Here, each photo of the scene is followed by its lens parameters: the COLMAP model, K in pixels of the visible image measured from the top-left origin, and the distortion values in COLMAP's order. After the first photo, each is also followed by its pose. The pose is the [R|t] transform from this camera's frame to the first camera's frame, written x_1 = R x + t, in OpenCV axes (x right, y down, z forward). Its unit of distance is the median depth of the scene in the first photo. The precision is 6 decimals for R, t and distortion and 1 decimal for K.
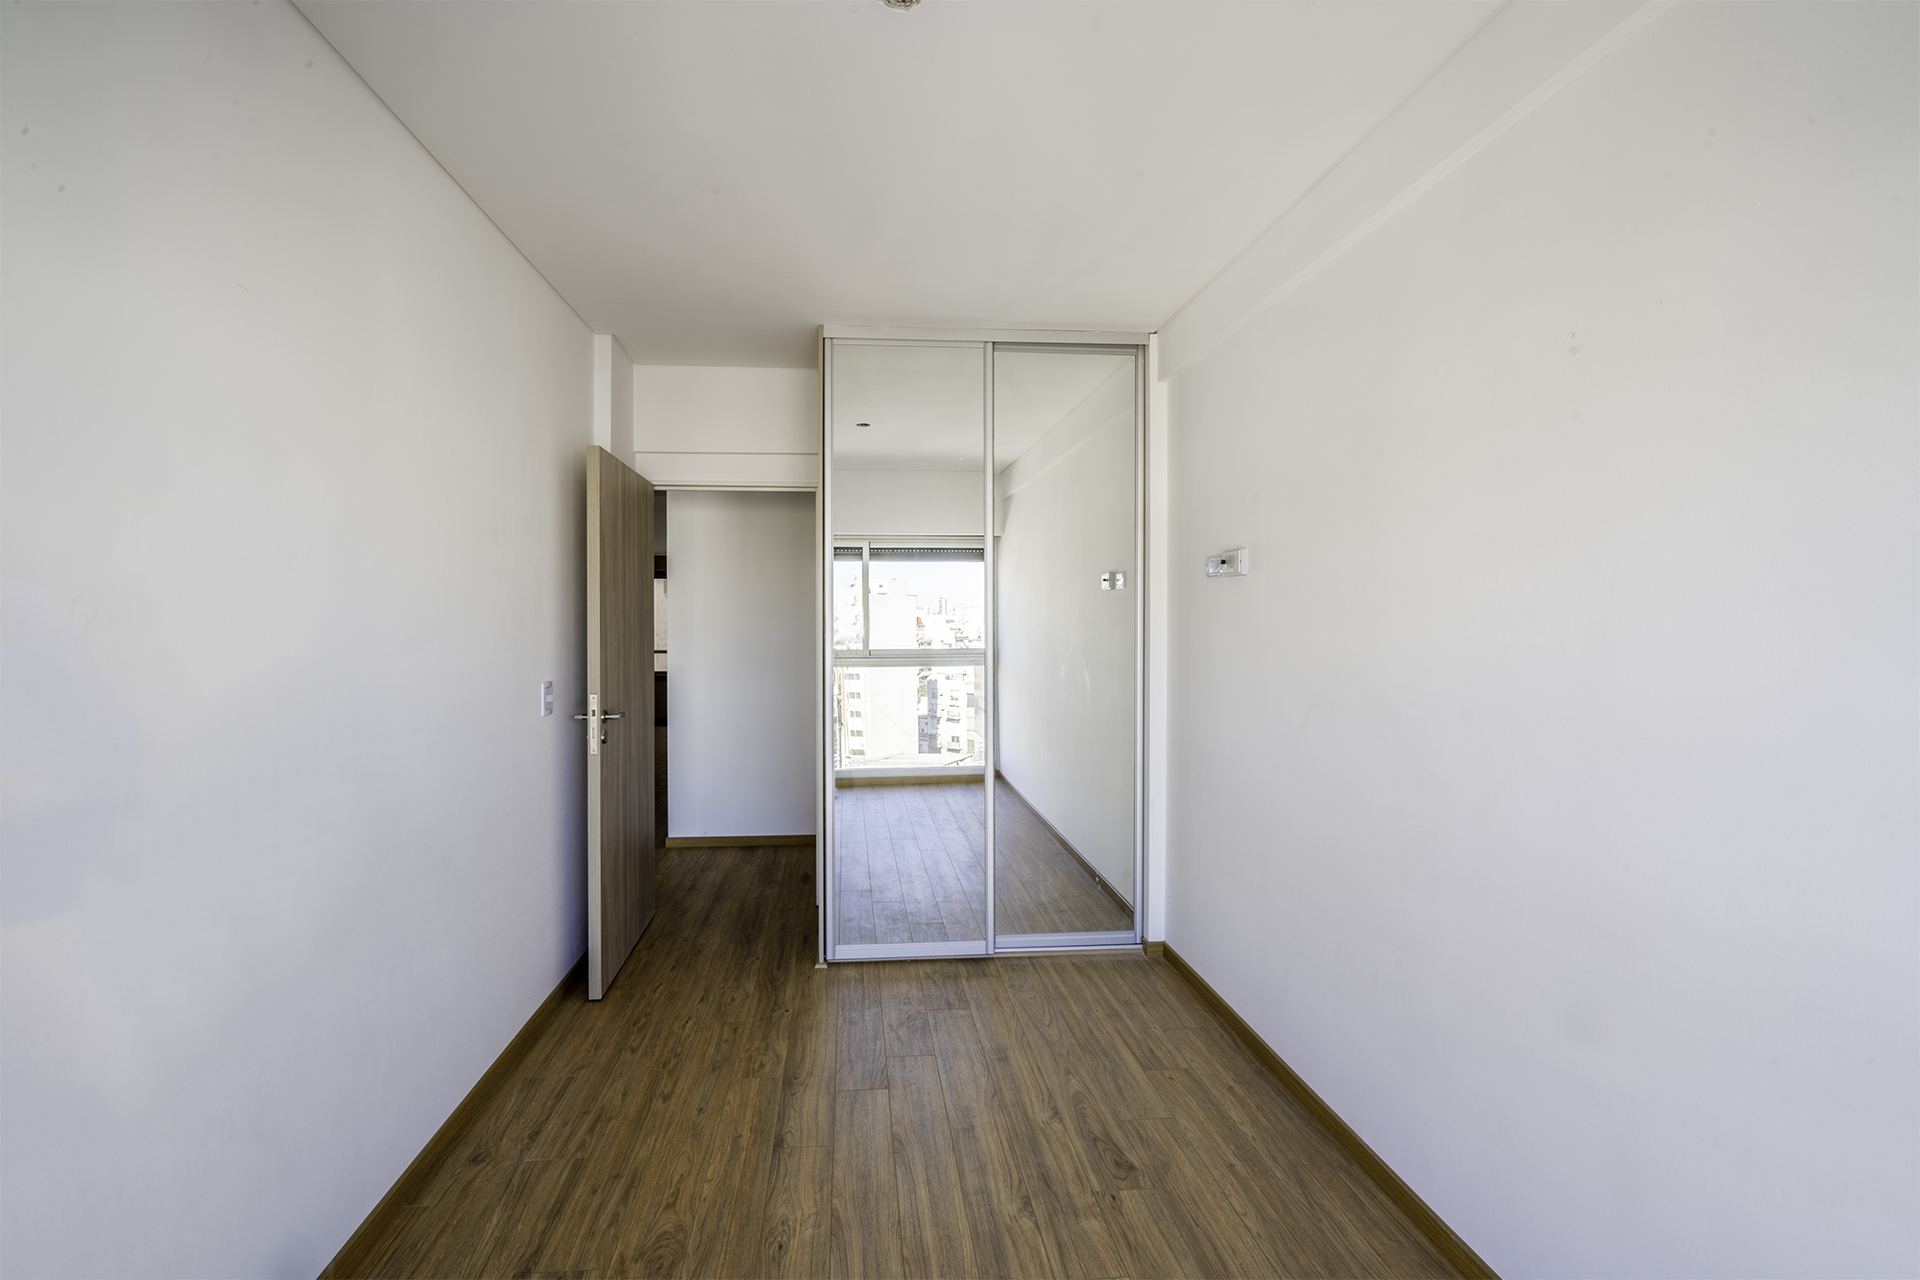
lens RADIAL K [[735.4, 0, 960.4], [0, 735.4, 632.9], [0, 0, 1]] dist [0.000693, 0.000134]
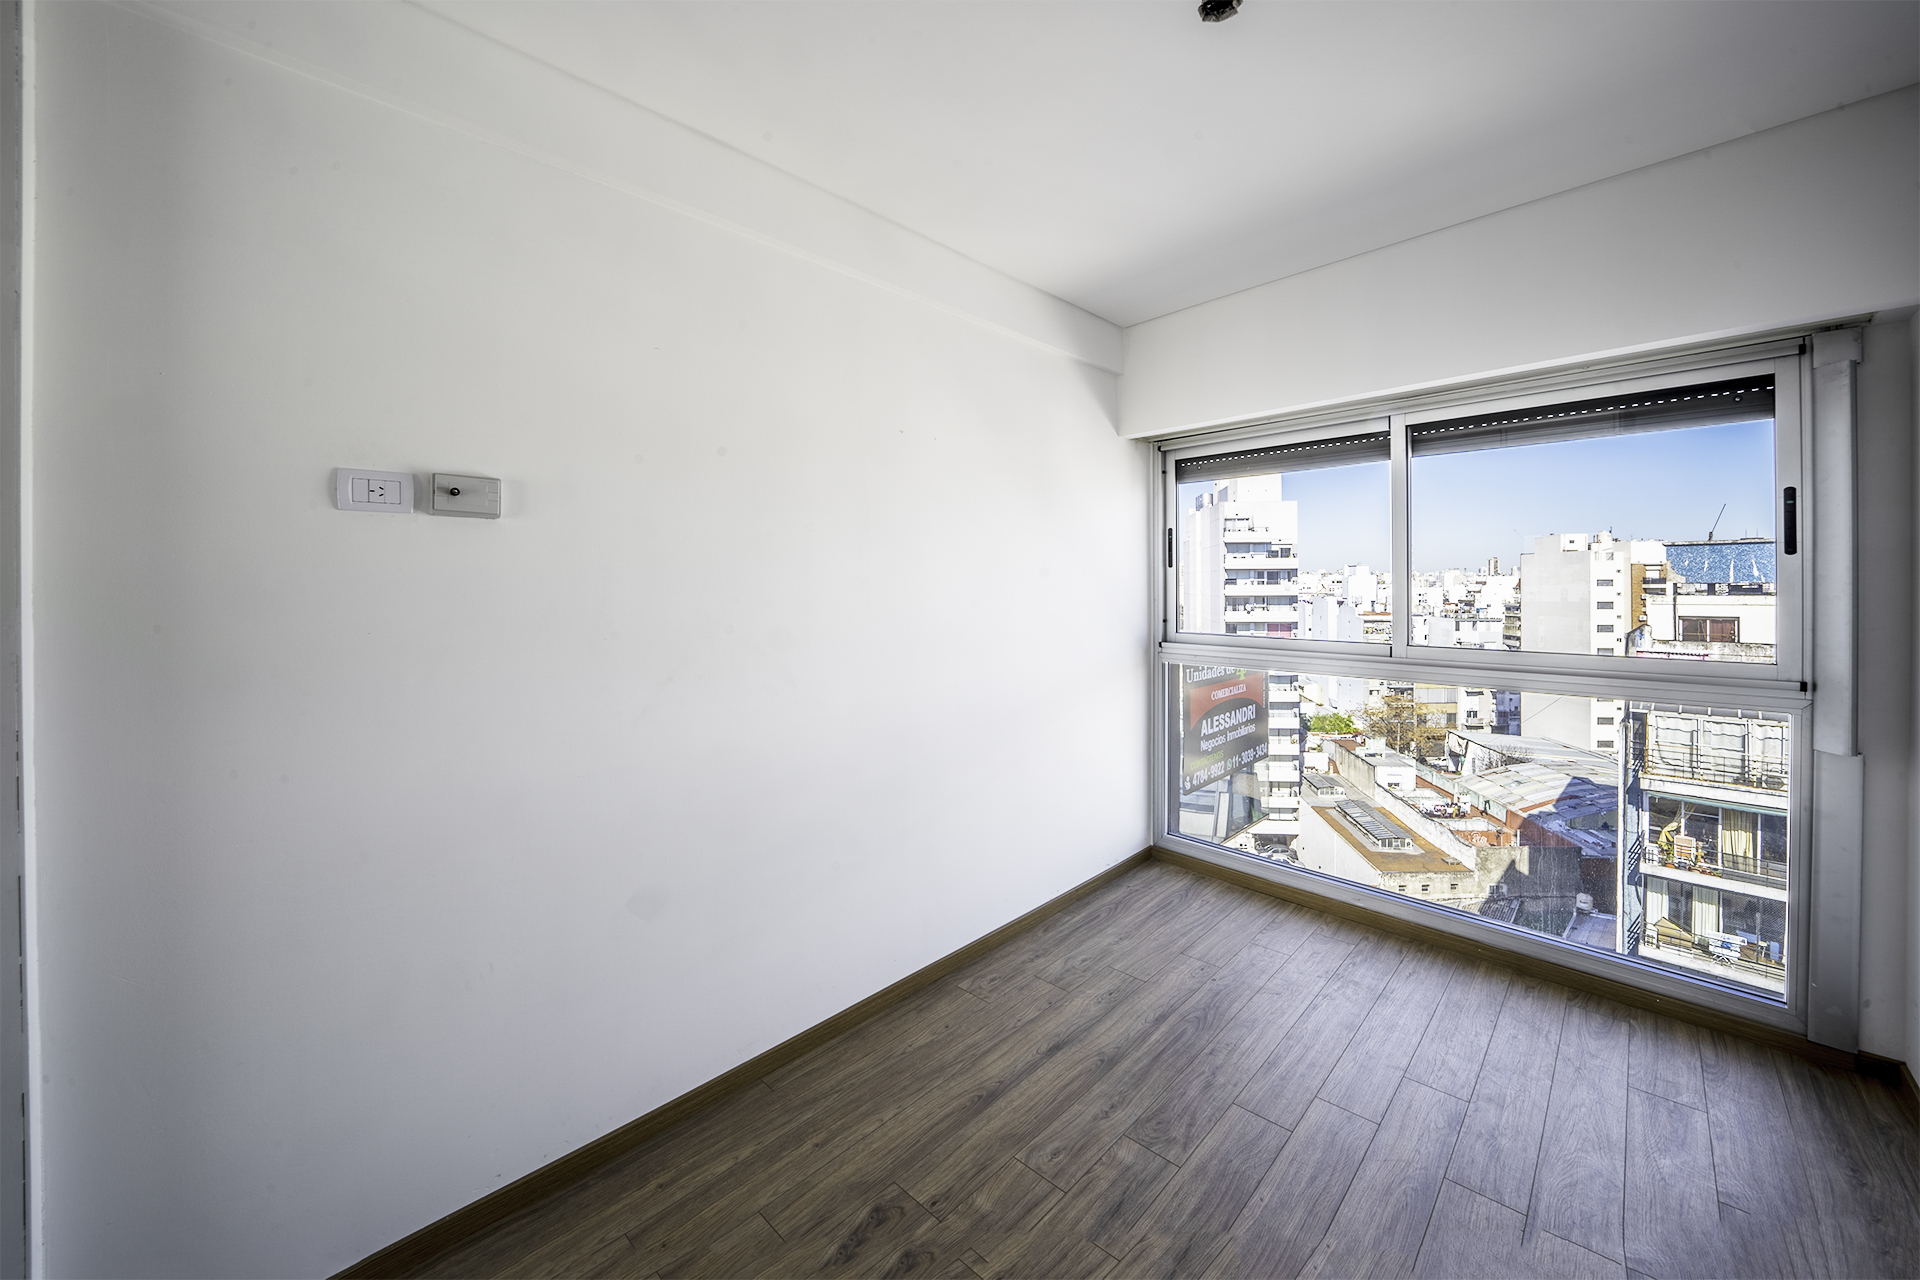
lens RADIAL K [[687.3, 0, 970.5], [0, 687.3, 590.8], [0, 0, 1]] dist [-0.000523, -0.000097]
pose [[-0.593752, -0.001224, 0.804647, -0.503332], [0.007995, 0.999941, 0.007420, -0.017735], [-0.804608, 0.010839, -0.593707, 1.420945]]
